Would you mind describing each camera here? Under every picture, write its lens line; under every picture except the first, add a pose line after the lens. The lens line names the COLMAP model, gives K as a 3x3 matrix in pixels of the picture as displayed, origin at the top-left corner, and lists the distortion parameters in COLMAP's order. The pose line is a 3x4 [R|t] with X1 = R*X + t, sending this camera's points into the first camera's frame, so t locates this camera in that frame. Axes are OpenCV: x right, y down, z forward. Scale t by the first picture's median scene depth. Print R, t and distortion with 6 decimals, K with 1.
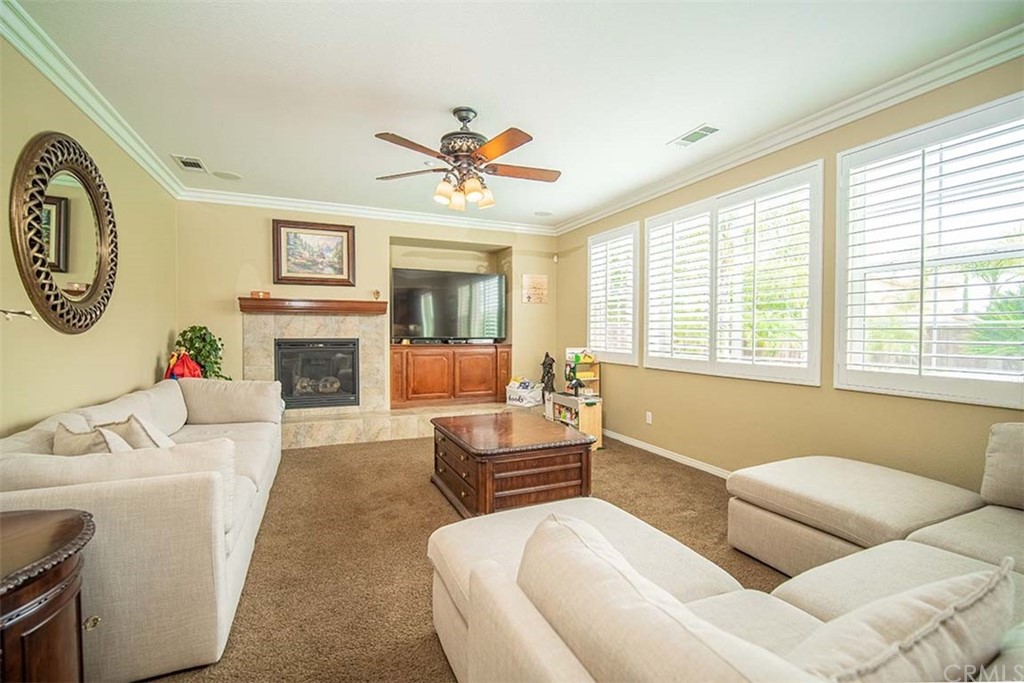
lens RADIAL K [[447.3, 0, 512.8], [0, 447.3, 341.3], [0, 0, 1]] dist [-0.012402, 0.001857]
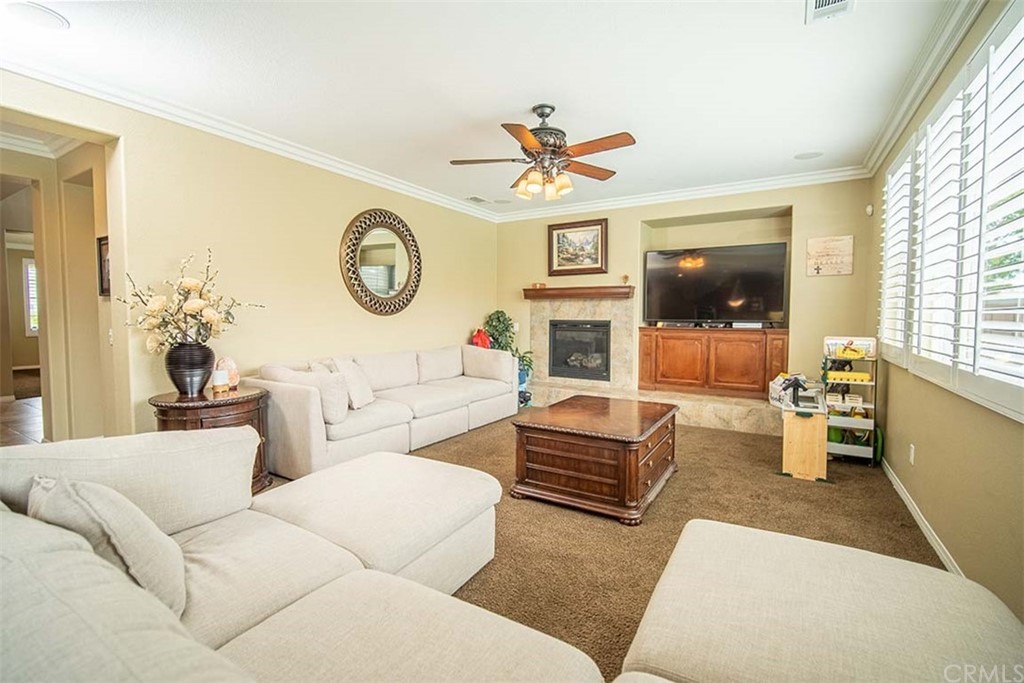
lens RADIAL K [[447.3, 0, 520.1], [0, 447.3, 334.7], [0, 0, 1]] dist [-0.012402, 0.001857]
pose [[0.581520, 0.035043, -0.812777, 0.427053], [-0.016866, 0.999376, 0.031021, -0.002042], [0.813357, -0.004331, 0.581749, 0.186443]]
